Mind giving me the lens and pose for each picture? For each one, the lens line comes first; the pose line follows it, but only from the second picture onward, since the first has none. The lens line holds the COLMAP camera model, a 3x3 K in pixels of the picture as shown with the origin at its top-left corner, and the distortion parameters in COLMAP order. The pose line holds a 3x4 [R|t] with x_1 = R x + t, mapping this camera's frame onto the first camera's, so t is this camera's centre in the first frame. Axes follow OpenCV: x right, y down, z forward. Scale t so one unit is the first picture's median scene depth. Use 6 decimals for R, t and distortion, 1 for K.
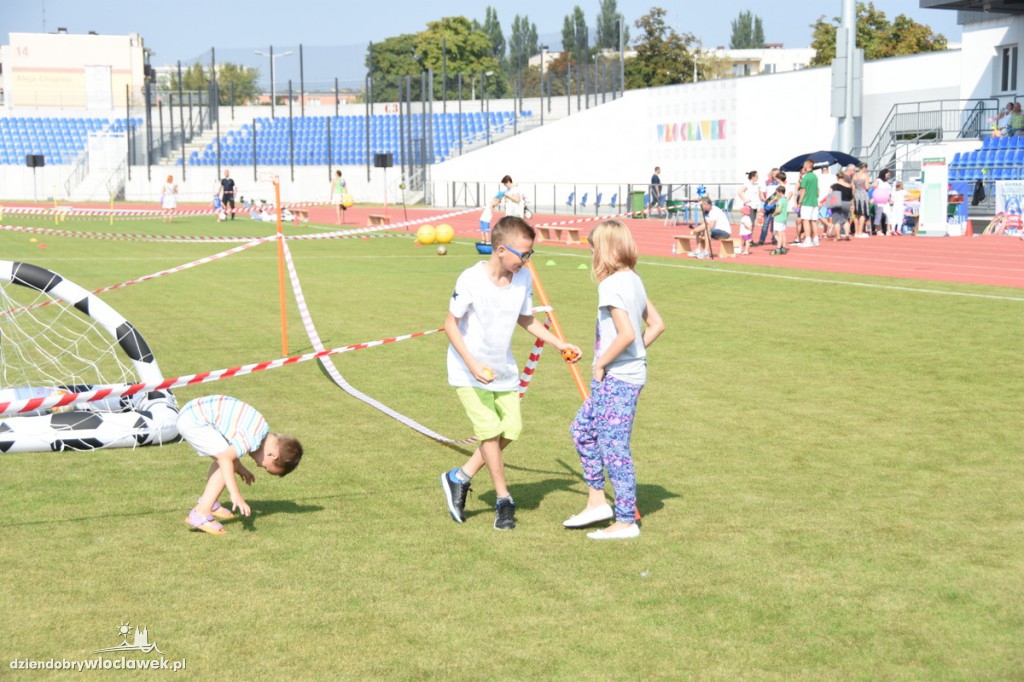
lens RADIAL K [[1980.0, 0, 513.9], [0, 1980.0, 345.9], [0, 0, 1]] dist [0.419175, 0.000000]
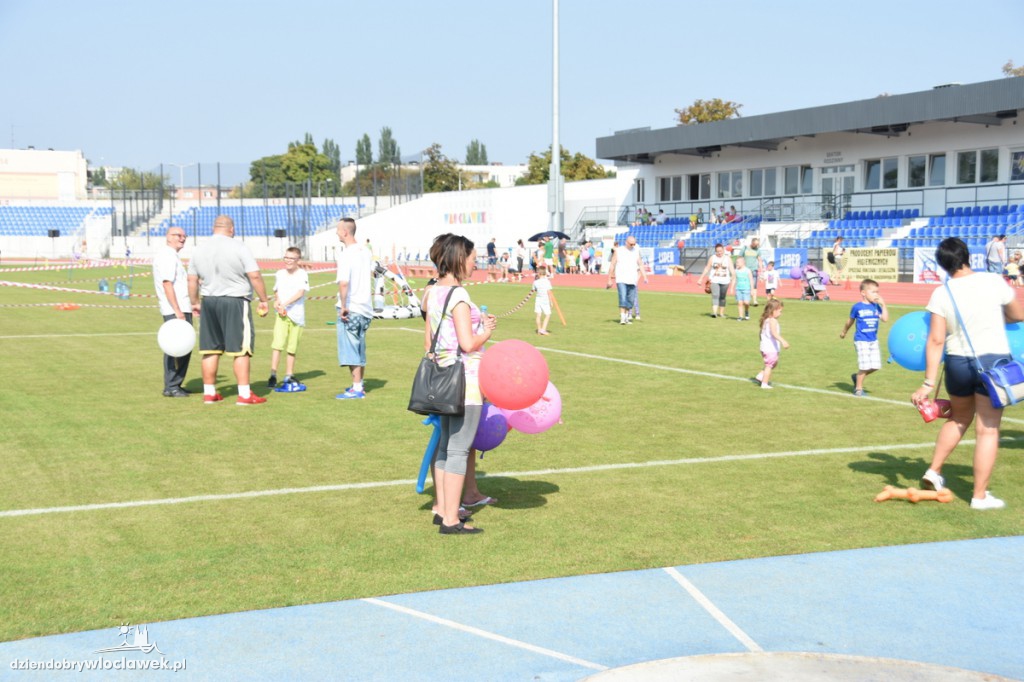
lens RADIAL K [[1626.2, 0, 505.6], [0, 1626.2, 338.6], [0, 0, 1]] dist [0.241674, 0.000000]
pose [[0.987609, -0.004009, 0.156884, -0.087089], [0.008688, 0.999537, -0.029146, 0.033183], [-0.156694, 0.030148, 0.987187, -0.344597]]
